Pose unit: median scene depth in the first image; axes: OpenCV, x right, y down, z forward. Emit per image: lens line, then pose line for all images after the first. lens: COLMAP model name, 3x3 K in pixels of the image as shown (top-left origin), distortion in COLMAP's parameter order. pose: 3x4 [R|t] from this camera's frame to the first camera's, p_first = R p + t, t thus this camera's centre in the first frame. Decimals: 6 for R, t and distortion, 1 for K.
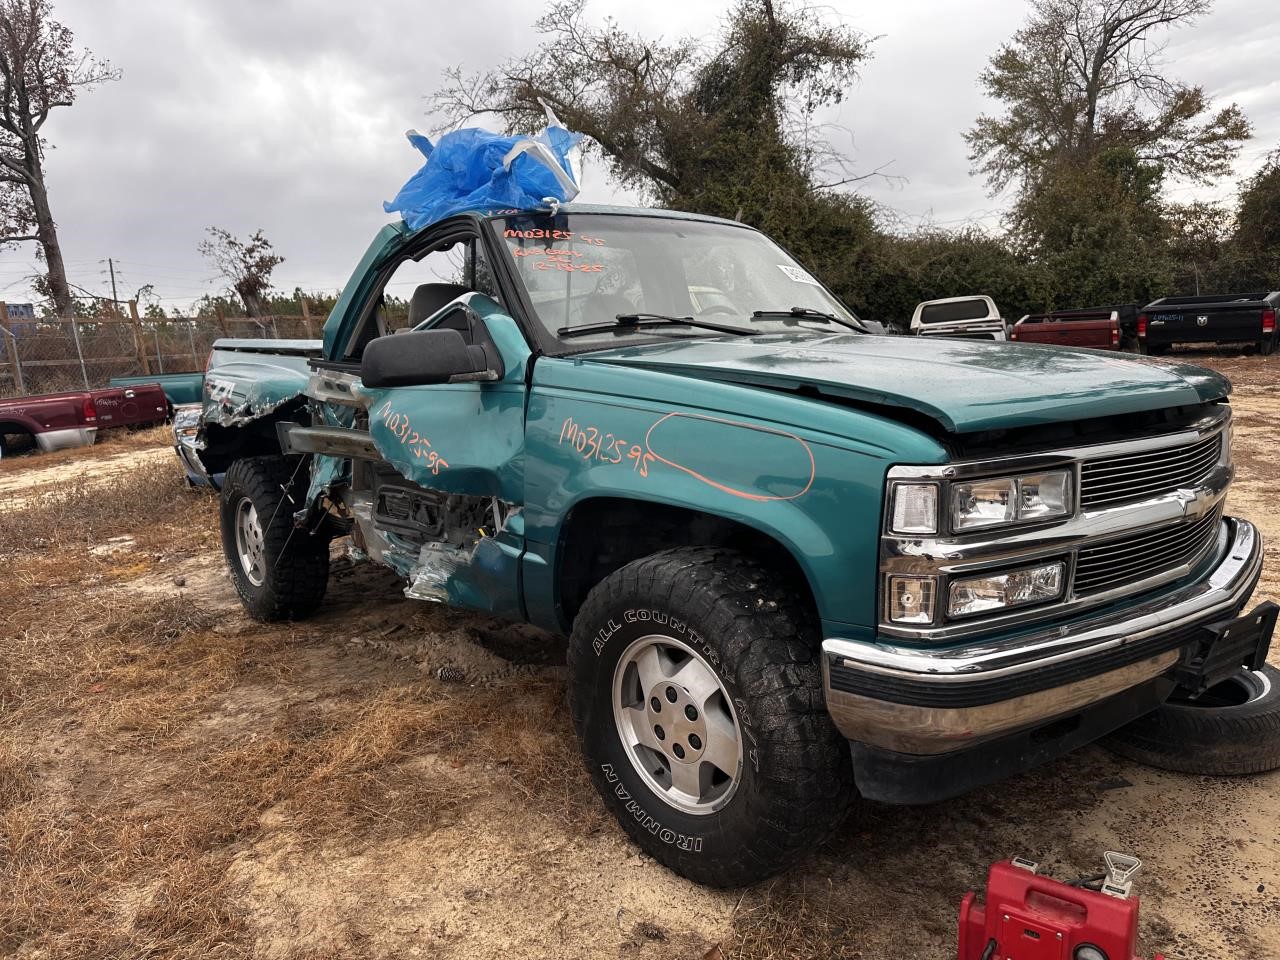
lens RADIAL K [[931.5, 0, 644.6], [0, 931.5, 485.4], [0, 0, 1]] dist [-0.002689, -0.003128]
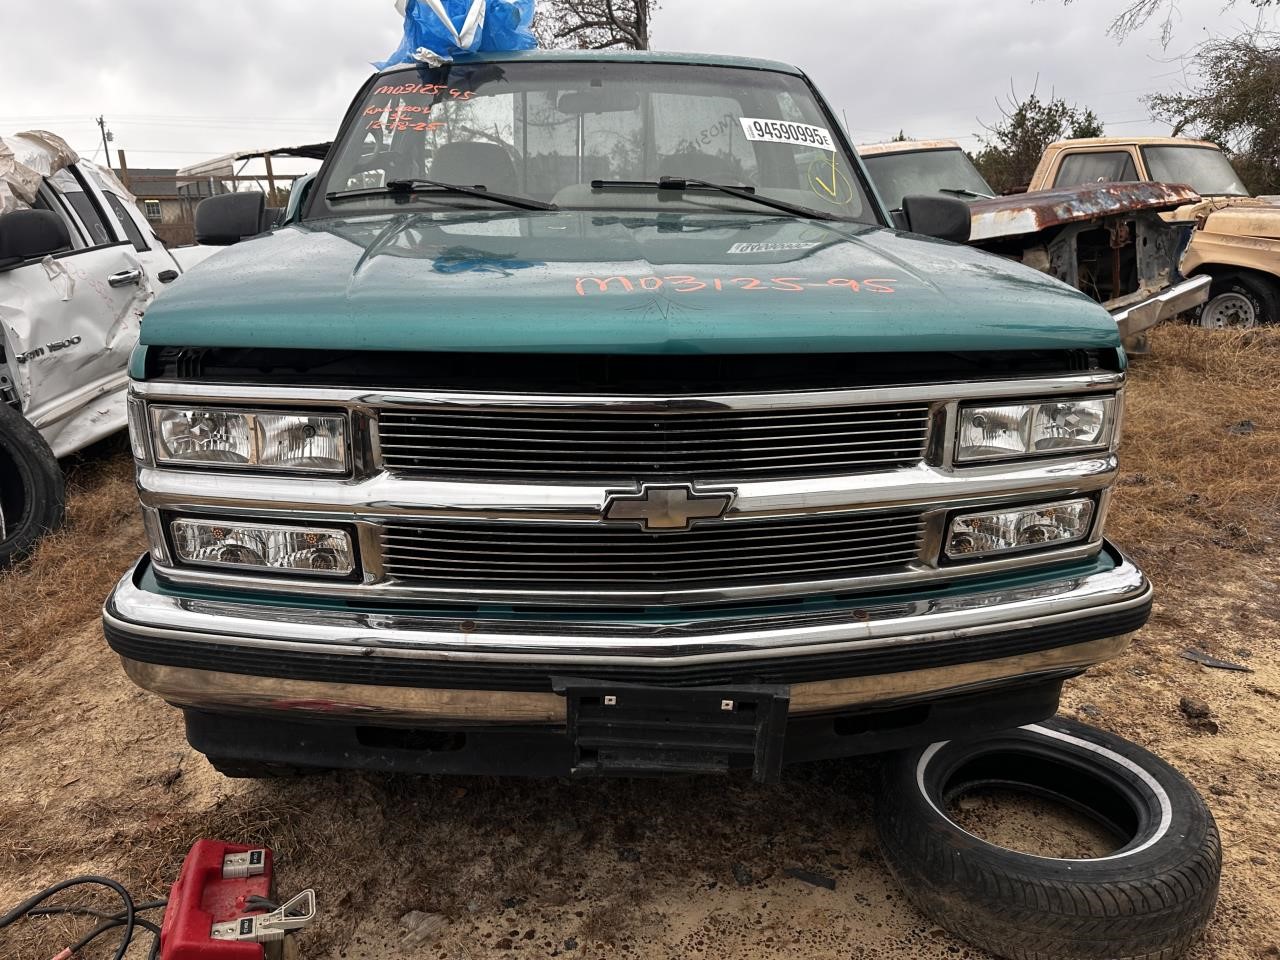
lens RADIAL K [[931.5, 0, 644.6], [0, 931.5, 485.4], [0, 0, 1]] dist [-0.002689, -0.003128]
pose [[0.801462, 0.213251, -0.558733, 0.774262], [-0.130393, 0.974098, 0.184744, -0.093220], [0.583658, -0.075211, 0.808509, 0.384039]]
